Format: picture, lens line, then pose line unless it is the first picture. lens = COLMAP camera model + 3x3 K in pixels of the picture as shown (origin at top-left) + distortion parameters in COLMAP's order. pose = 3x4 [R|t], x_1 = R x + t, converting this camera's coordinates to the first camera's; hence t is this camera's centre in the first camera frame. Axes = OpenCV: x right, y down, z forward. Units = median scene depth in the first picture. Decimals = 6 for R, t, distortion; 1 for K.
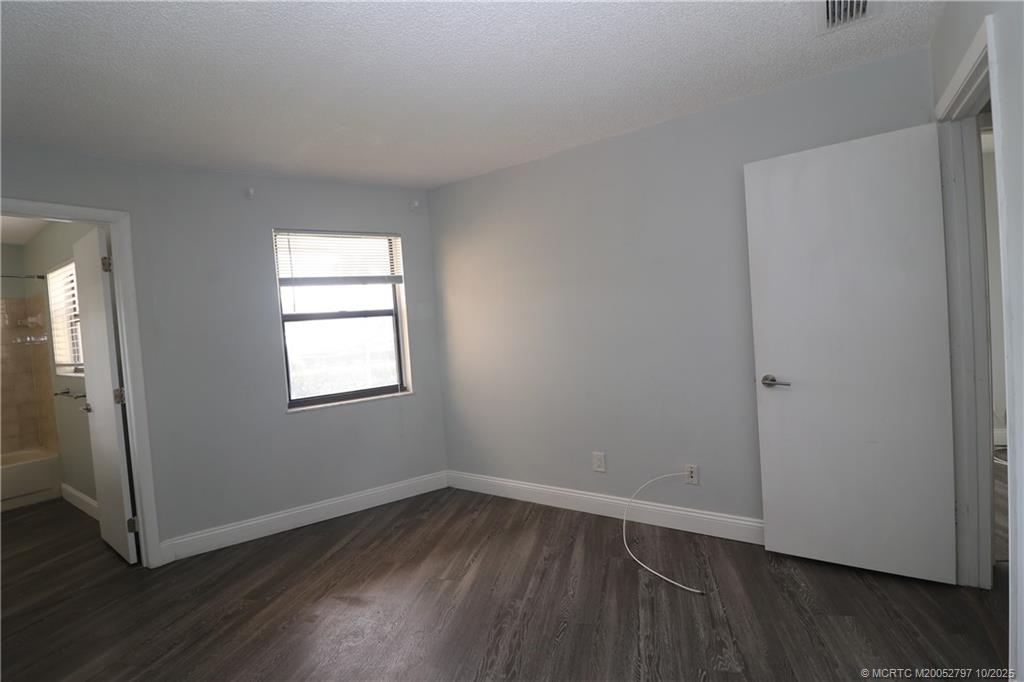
lens RADIAL K [[467.1, 0, 509.6], [0, 467.1, 335.9], [0, 0, 1]] dist [0.001755, -0.013646]
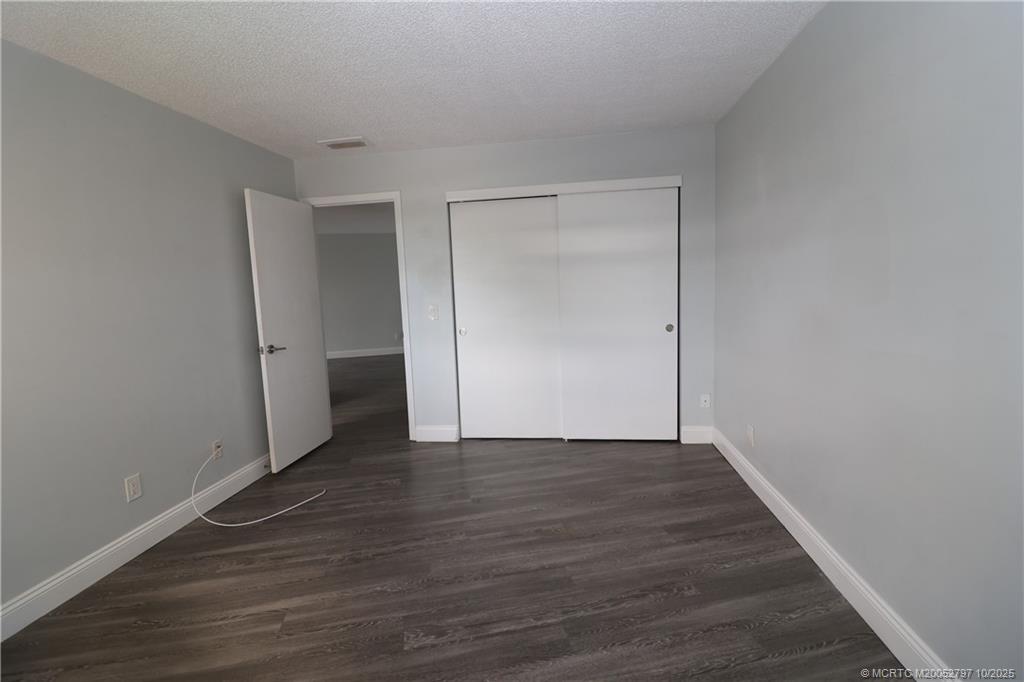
lens RADIAL K [[464.5, 0, 508.9], [0, 464.5, 338.4], [0, 0, 1]] dist [-0.001036, -0.012584]
pose [[-0.437264, -0.019675, 0.899118, -0.846513], [0.101146, 0.992342, 0.070905, 0.032940], [-0.893627, 0.121947, -0.431925, 0.807763]]
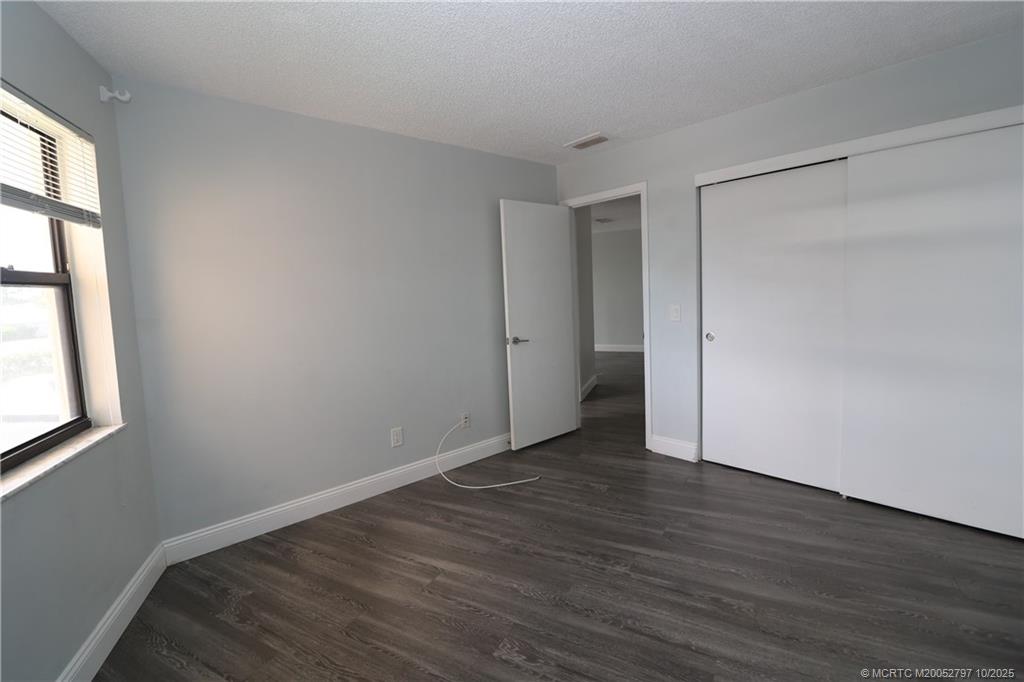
lens RADIAL K [[467.1, 0, 509.6], [0, 467.1, 335.9], [0, 0, 1]] dist [0.001755, -0.013646]
pose [[0.250533, -0.035864, 0.967444, -0.817701], [0.059690, 0.997985, 0.021539, 0.039690], [-0.966266, 0.052350, 0.252169, 0.524539]]
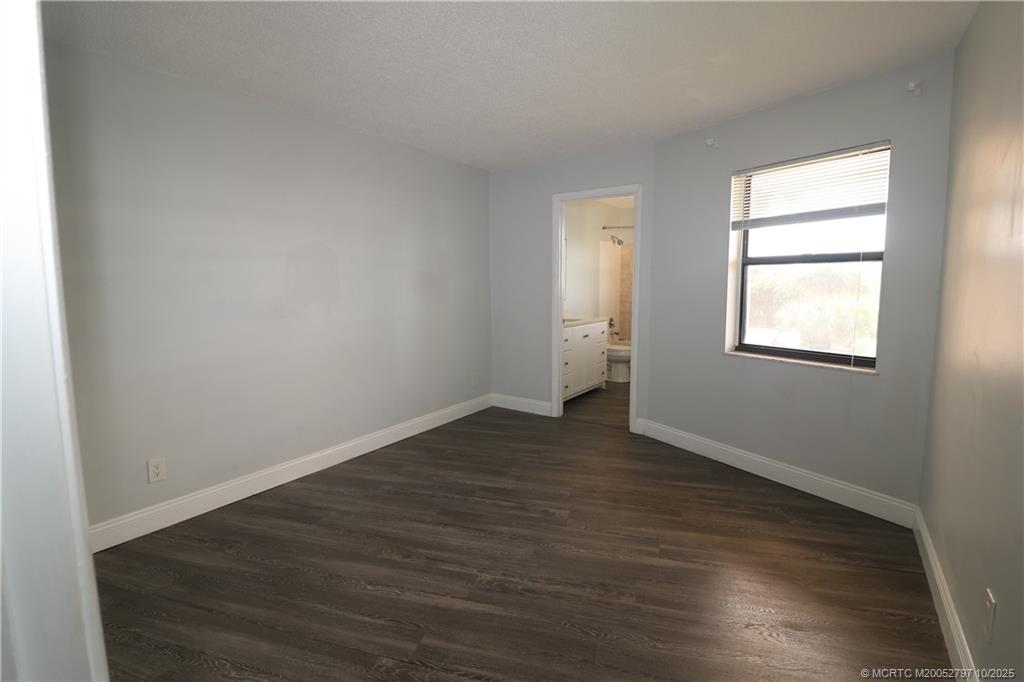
lens RADIAL K [[468.7, 0, 509.0], [0, 468.7, 337.5], [0, 0, 1]] dist [-0.001176, -0.013003]
pose [[-0.013957, 0.183777, -0.982869, 0.625047], [-0.025934, 0.982567, 0.184089, -0.058111], [0.999566, 0.028059, -0.008948, 0.594371]]
